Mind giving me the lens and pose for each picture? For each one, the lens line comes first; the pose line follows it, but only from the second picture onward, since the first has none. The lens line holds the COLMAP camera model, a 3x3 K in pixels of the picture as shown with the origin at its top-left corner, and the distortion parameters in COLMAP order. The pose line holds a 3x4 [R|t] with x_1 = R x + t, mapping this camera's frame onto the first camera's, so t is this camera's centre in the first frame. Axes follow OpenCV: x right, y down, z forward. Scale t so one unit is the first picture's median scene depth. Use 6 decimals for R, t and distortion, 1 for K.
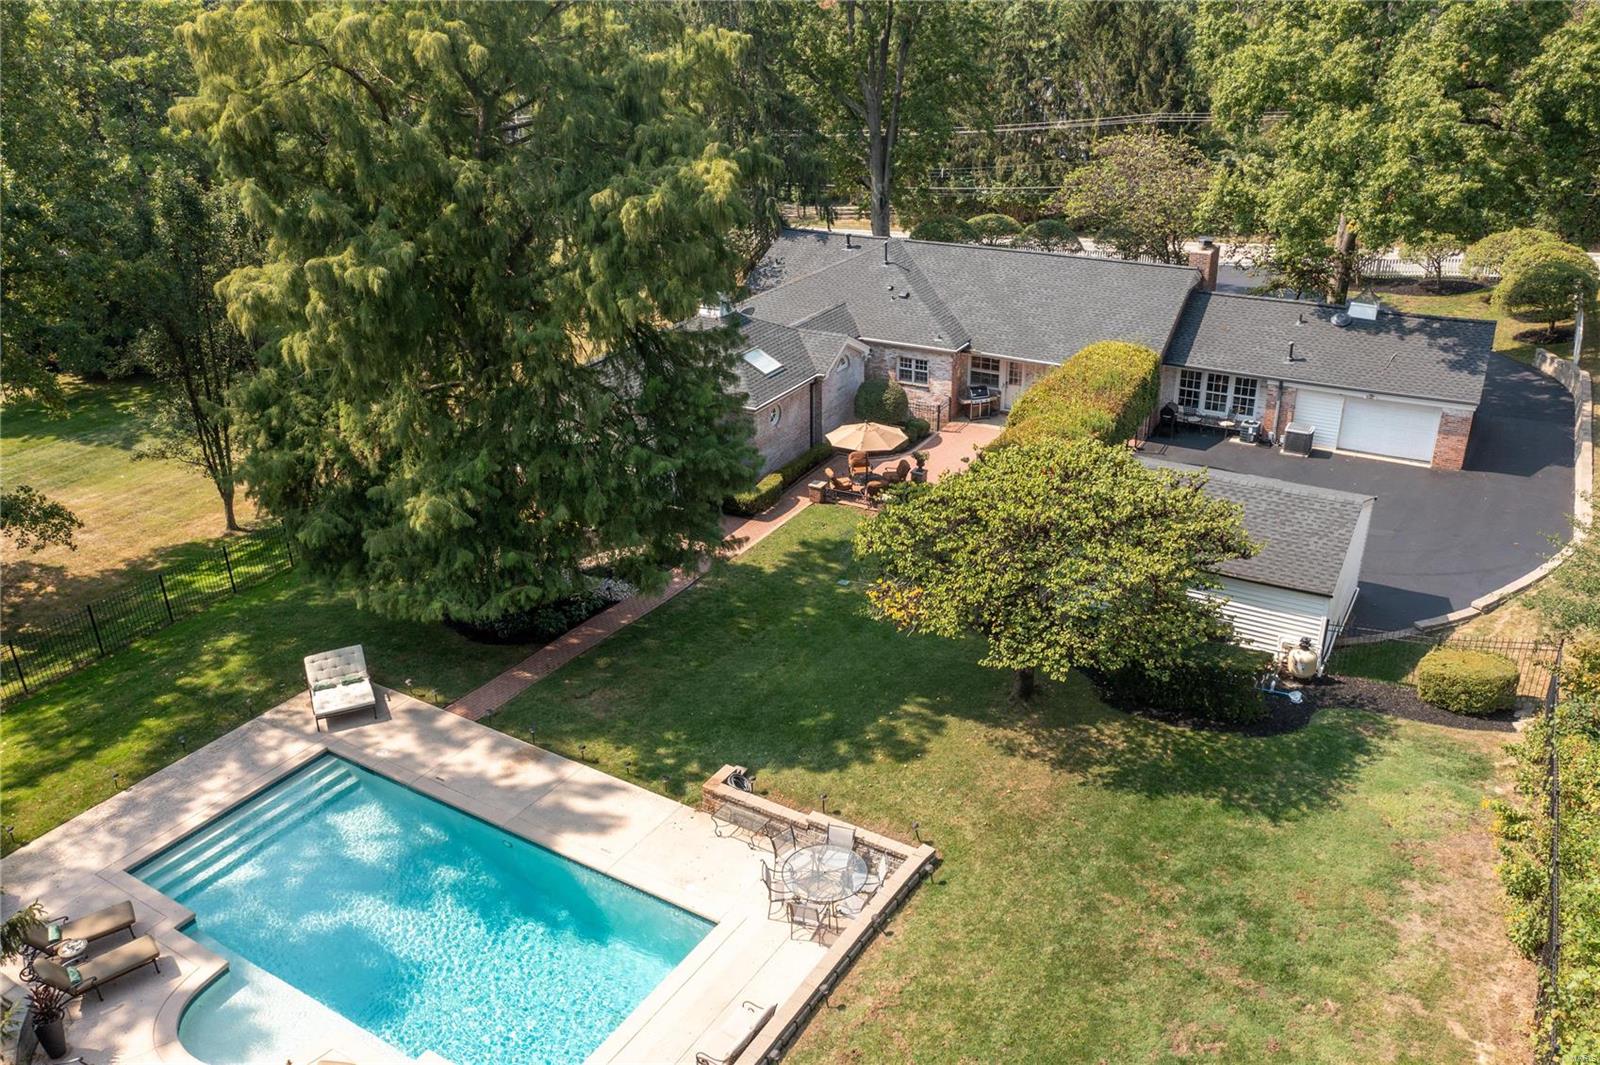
lens RADIAL K [[1227.9, 0, 800.0], [0, 1227.9, 532.5], [0, 0, 1]] dist [0.004254, 0.003023]
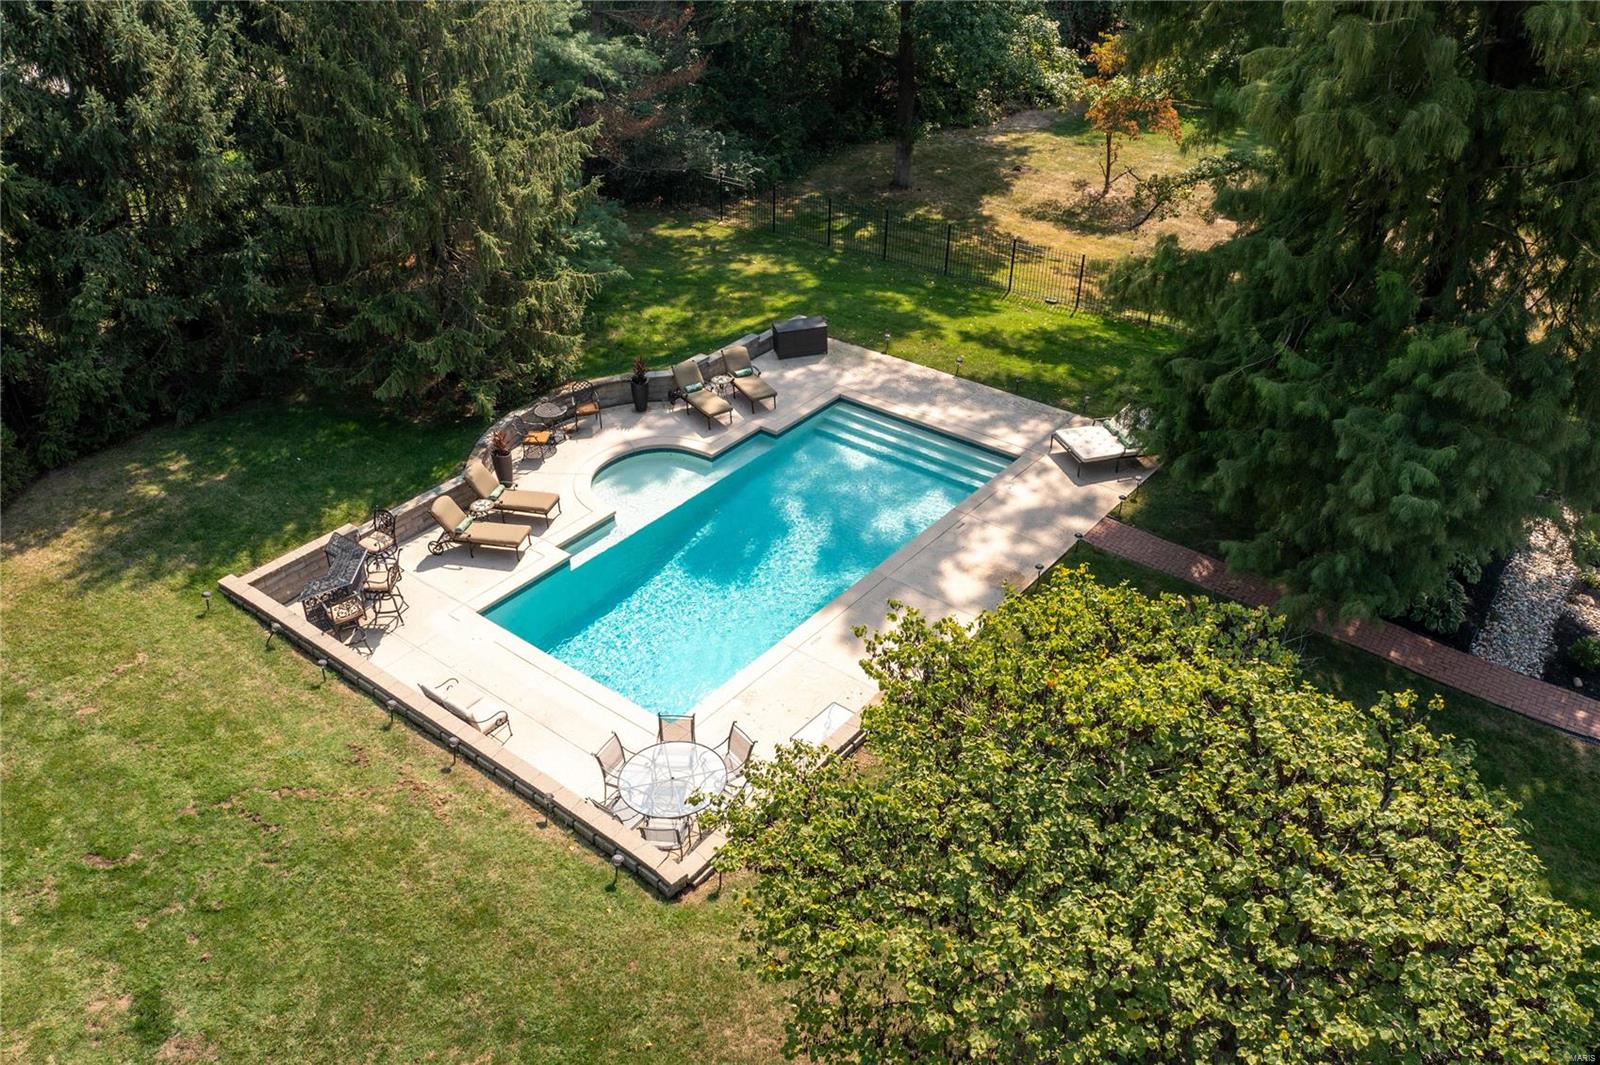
lens RADIAL K [[1227.9, 0, 800.0], [0, 1227.9, 532.5], [0, 0, 1]] dist [0.004254, 0.003023]
pose [[-0.100788, 0.579682, -0.808586, 0.481475], [-0.403366, 0.719124, 0.565824, -0.279583], [0.909471, 0.383184, 0.161345, 0.747835]]
